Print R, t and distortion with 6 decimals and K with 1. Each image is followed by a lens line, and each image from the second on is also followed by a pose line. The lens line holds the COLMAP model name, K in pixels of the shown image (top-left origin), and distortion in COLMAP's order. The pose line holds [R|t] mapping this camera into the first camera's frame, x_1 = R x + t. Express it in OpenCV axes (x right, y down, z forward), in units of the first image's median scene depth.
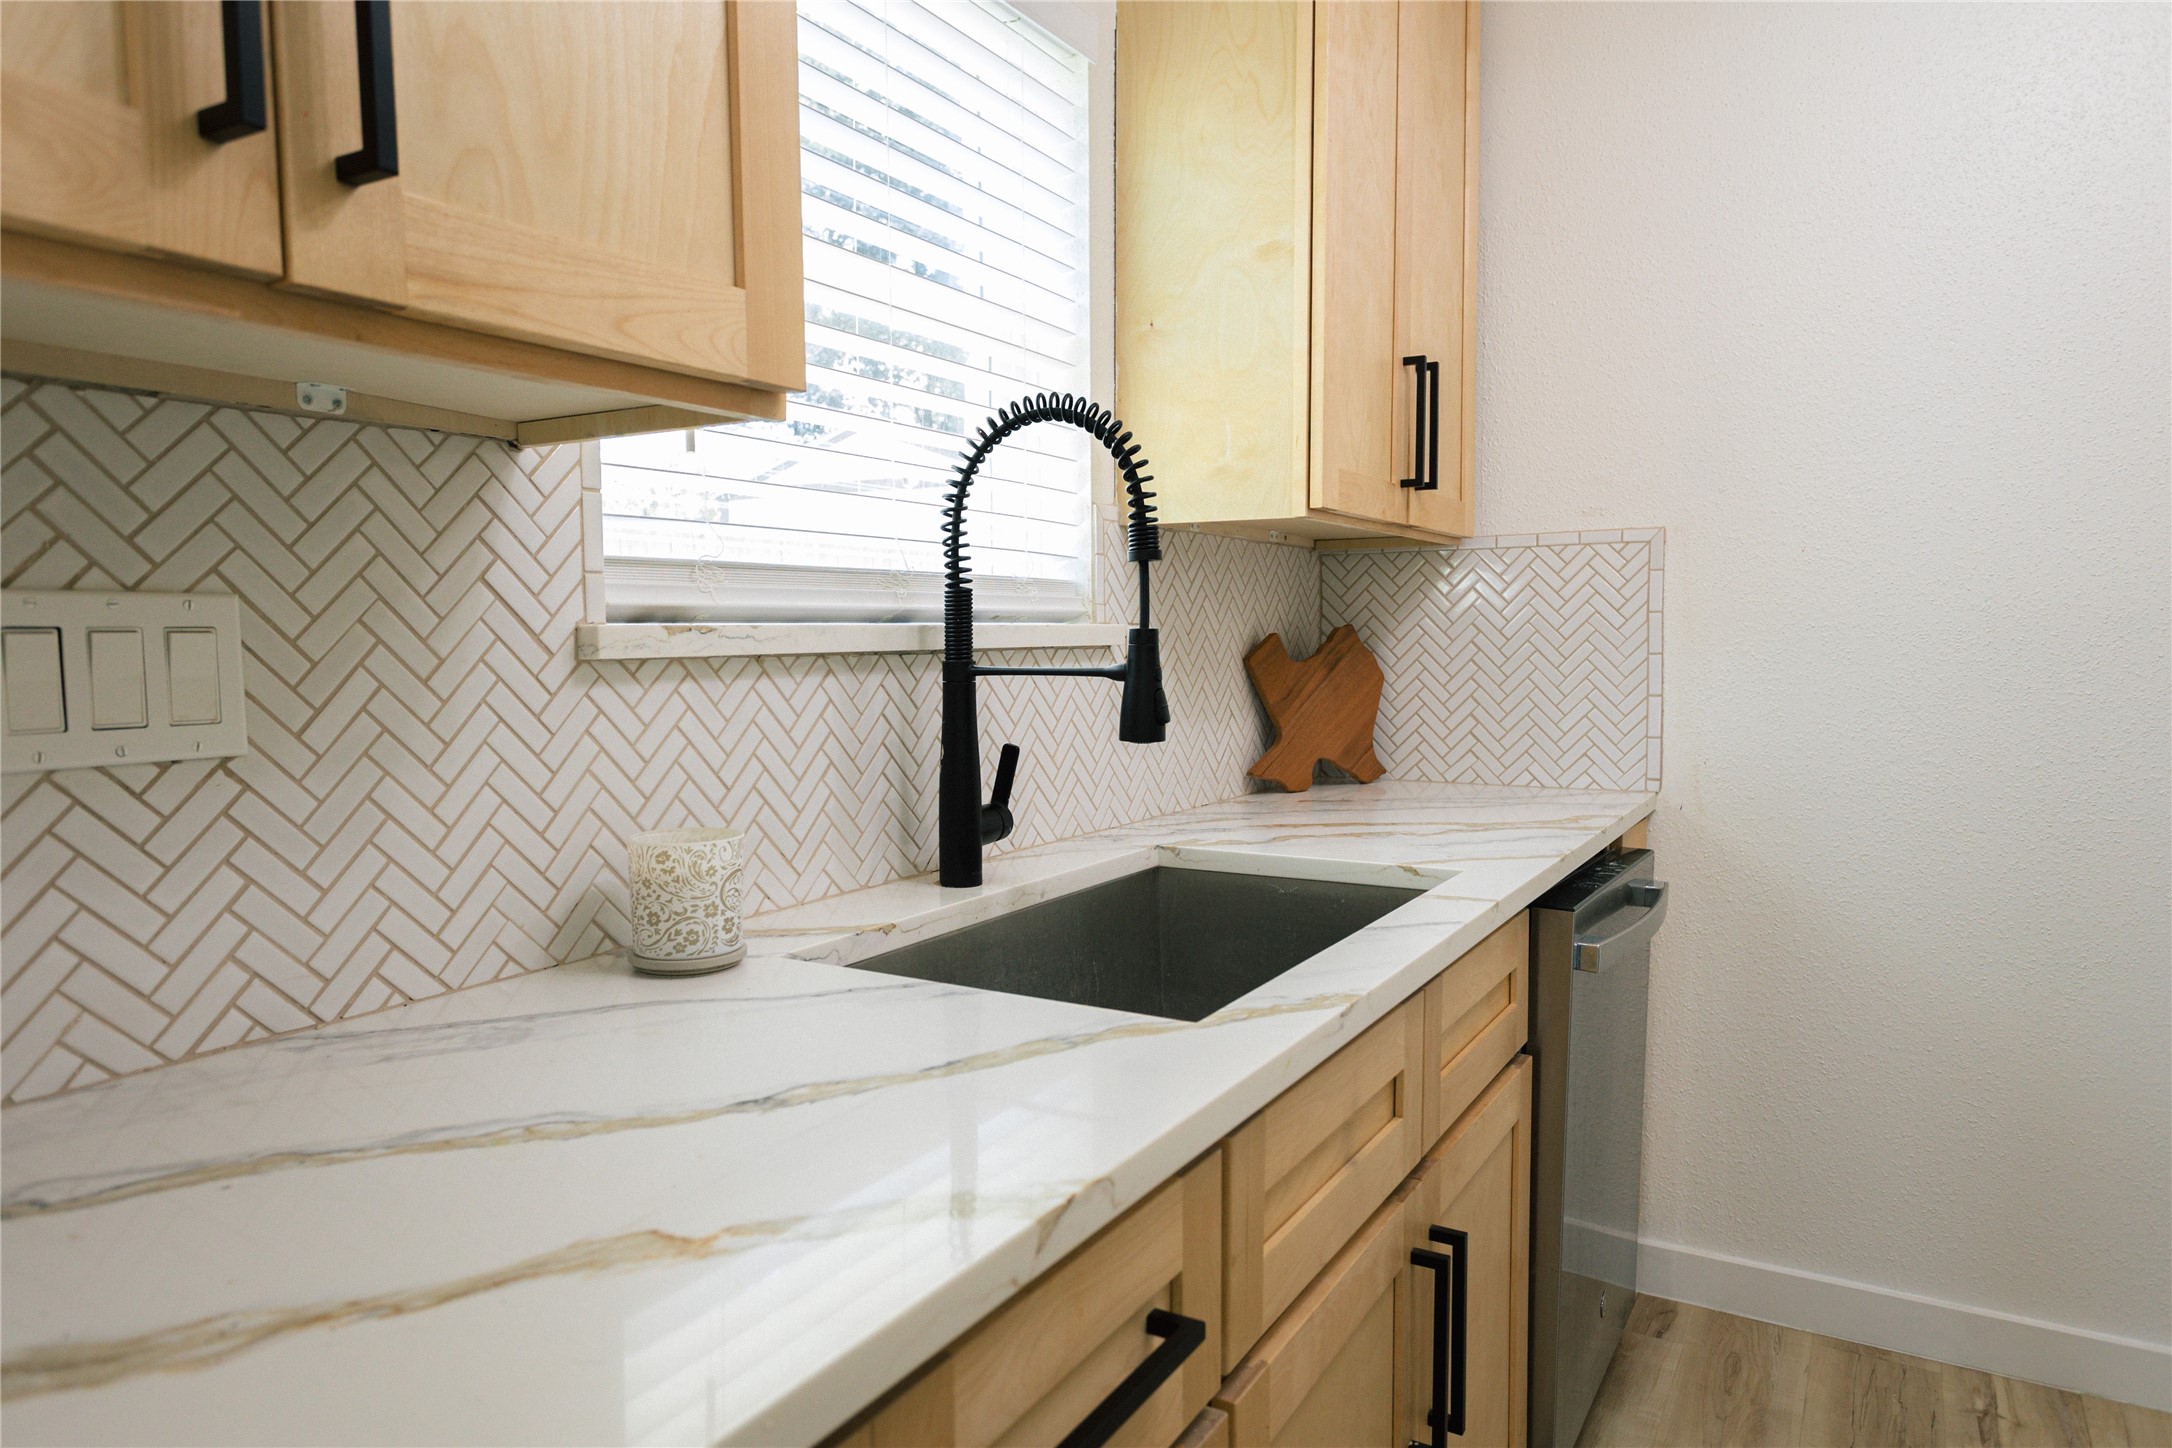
lens RADIAL K [[1338.1, 0, 1123.2], [0, 1338.1, 694.6], [0, 0, 1]] dist [0.006095, 0.011587]
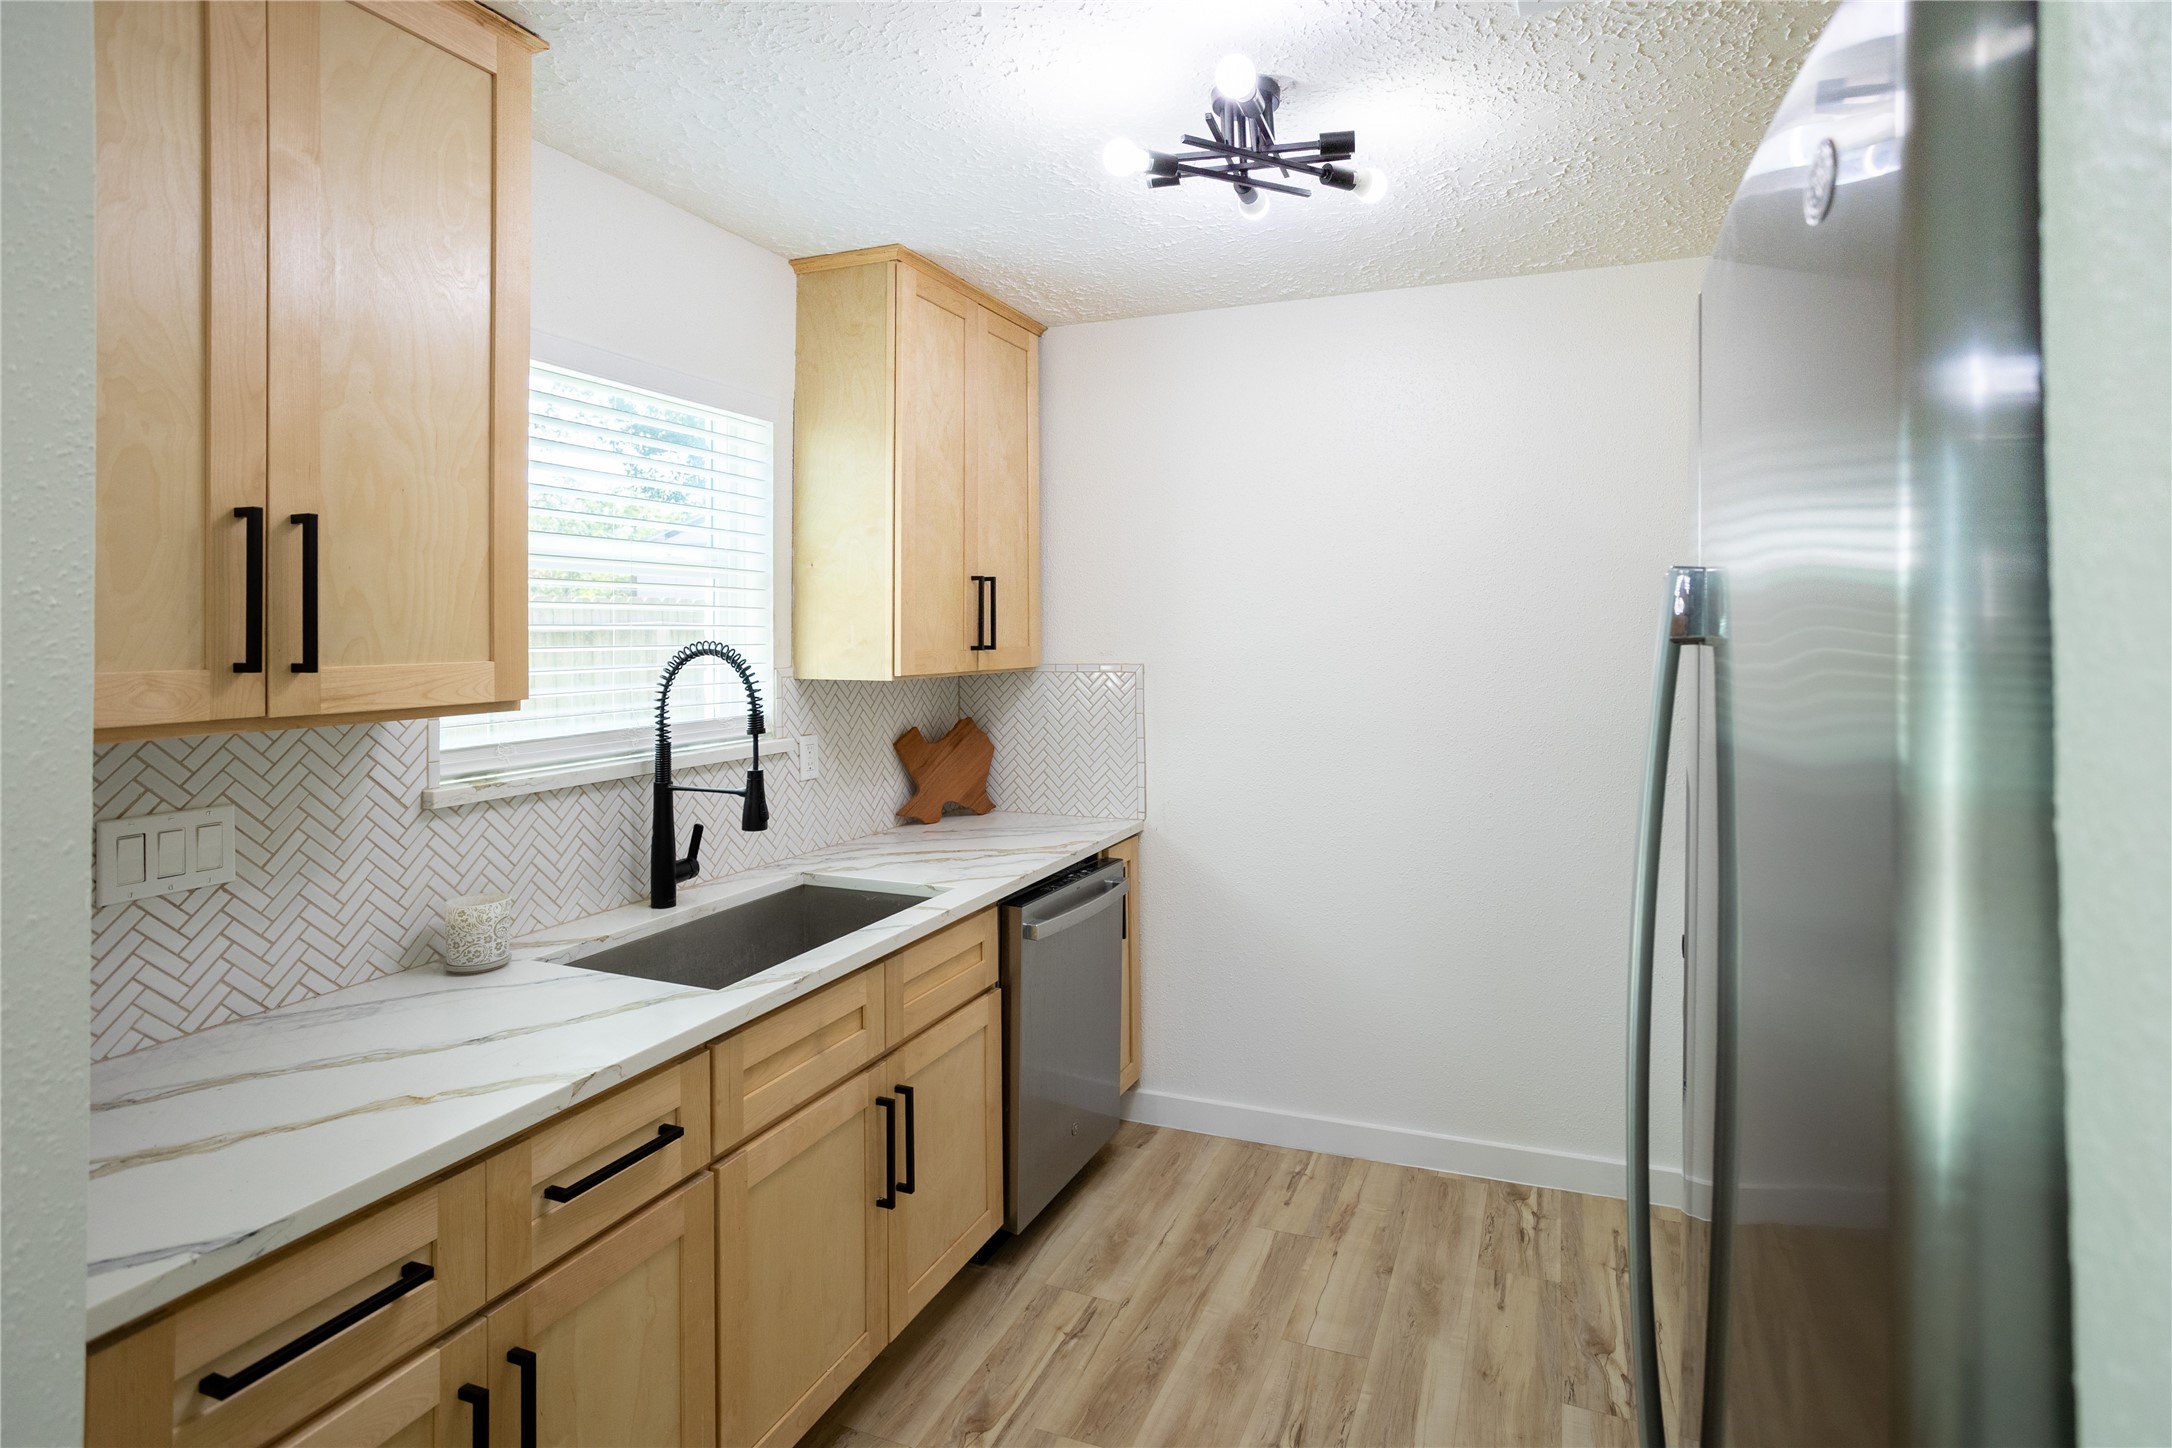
lens RADIAL K [[1053.5, 0, 1141.8], [0, 1053.5, 605.3], [0, 0, 1]] dist [-0.039533, 0.023658]
pose [[0.988796, 0.003397, 0.149234, 0.351479], [0.007452, 0.997371, -0.072074, -0.180187], [-0.149087, 0.072379, 0.986172, -0.583215]]
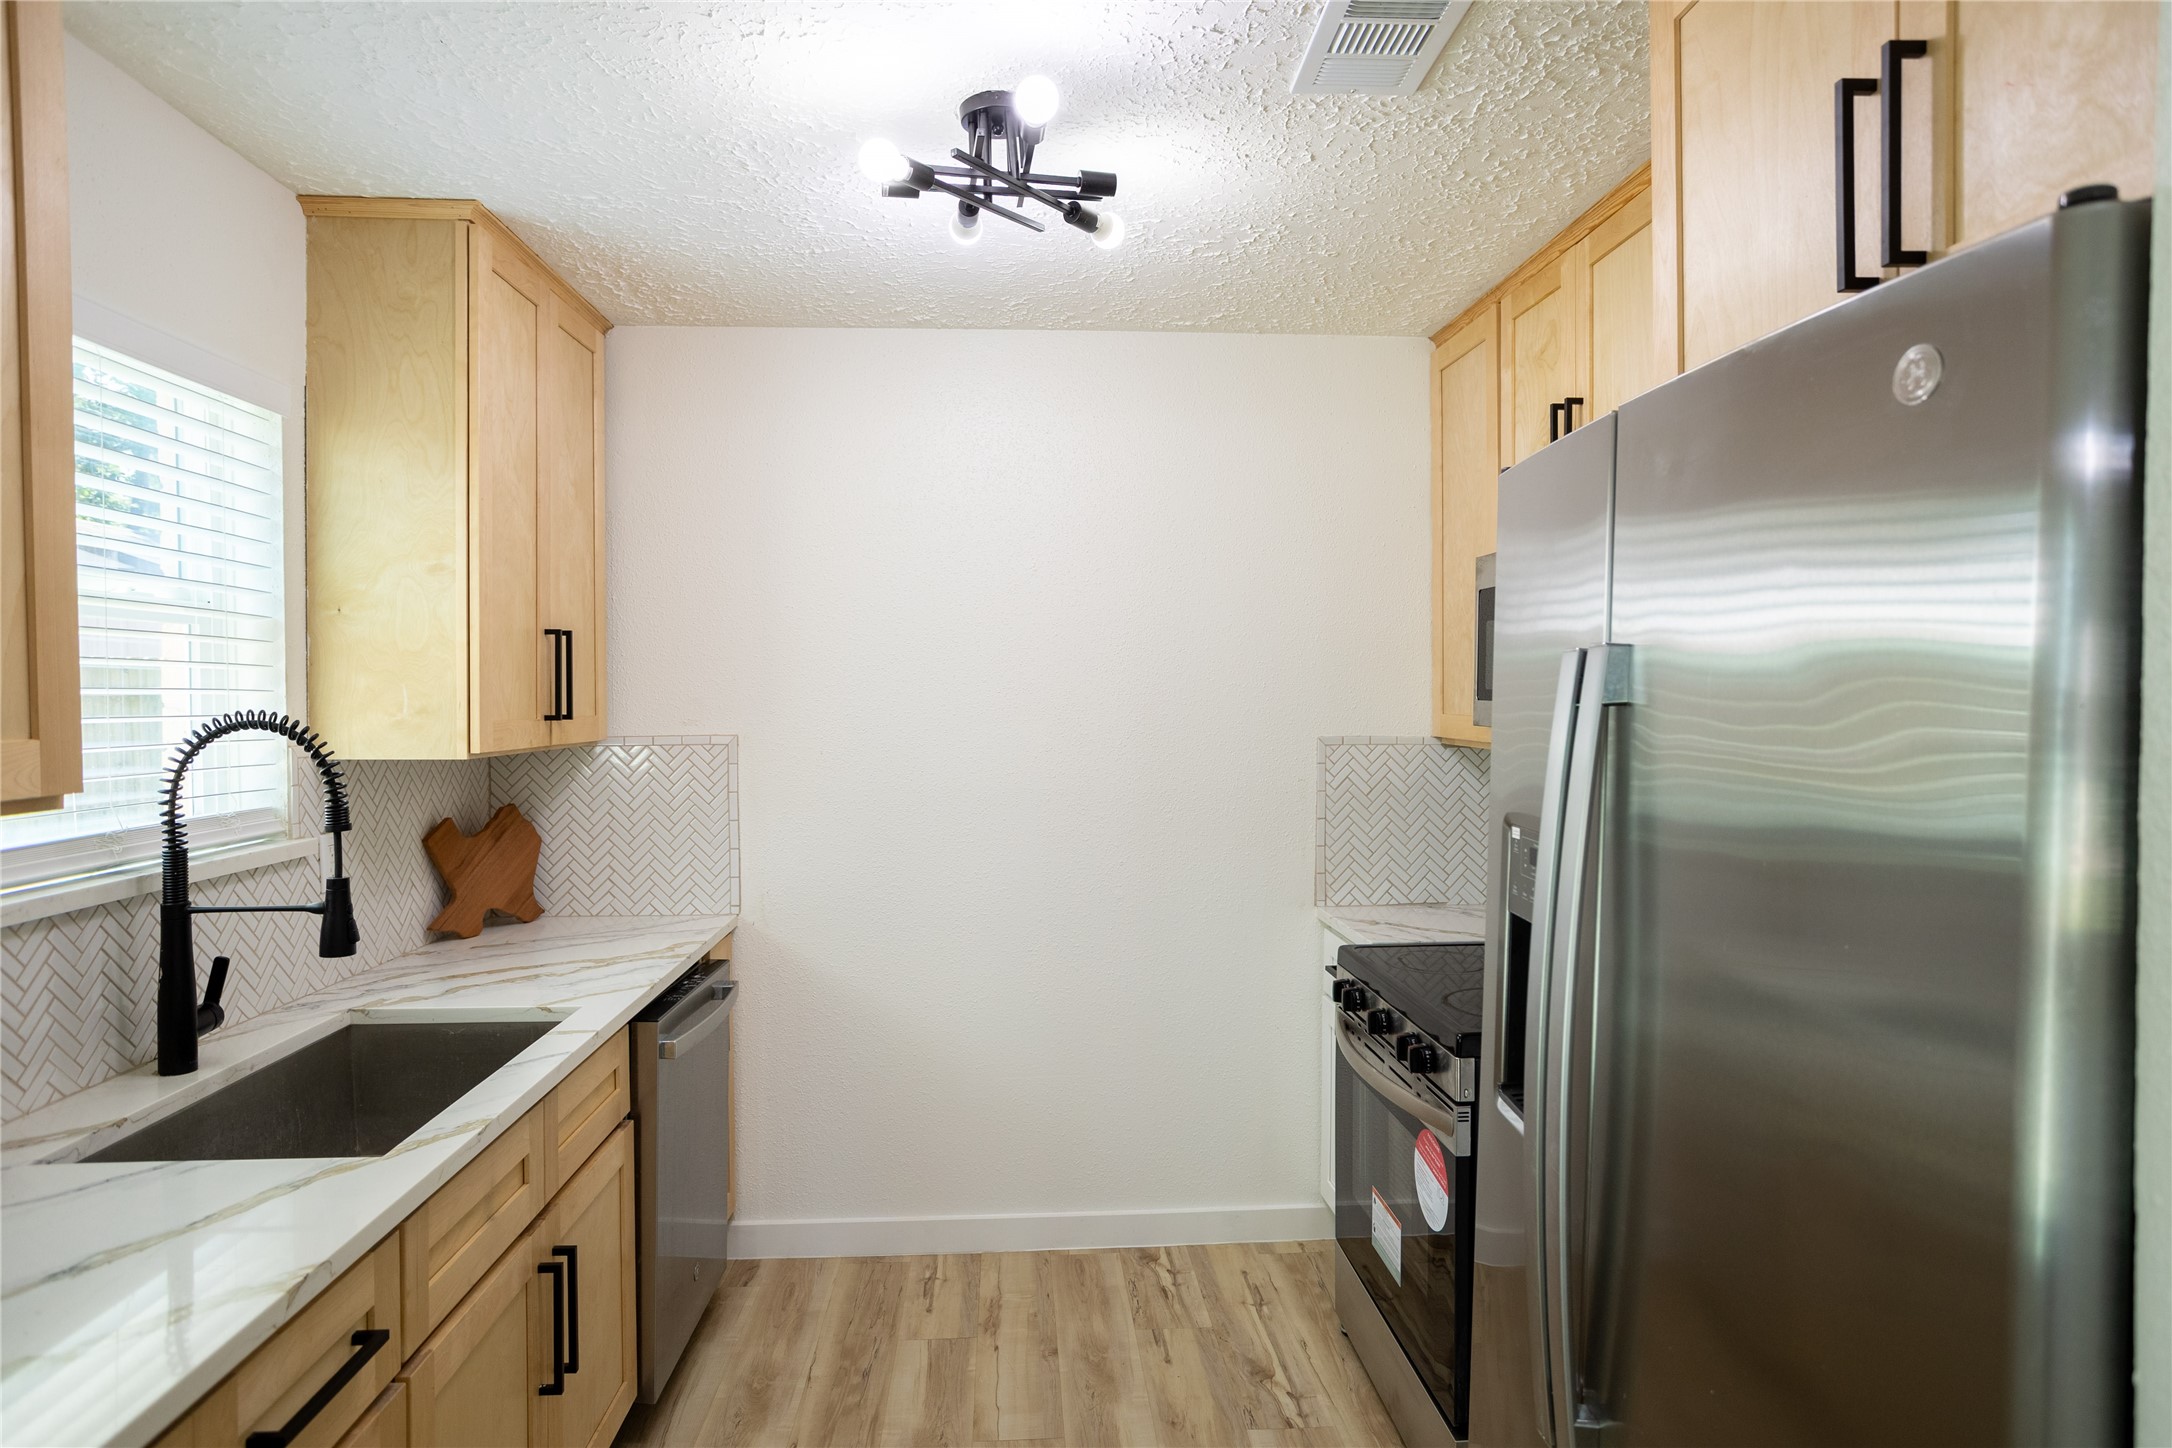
lens RADIAL K [[1205.1, 0, 1047.2], [0, 1205.1, 716.9], [0, 0, 1]] dist [-0.036073, 0.028803]
pose [[0.846802, -0.009228, 0.531829, -0.020765], [0.025838, 0.999383, -0.023799, -0.182122], [-0.531281, 0.033894, 0.846518, -0.528362]]
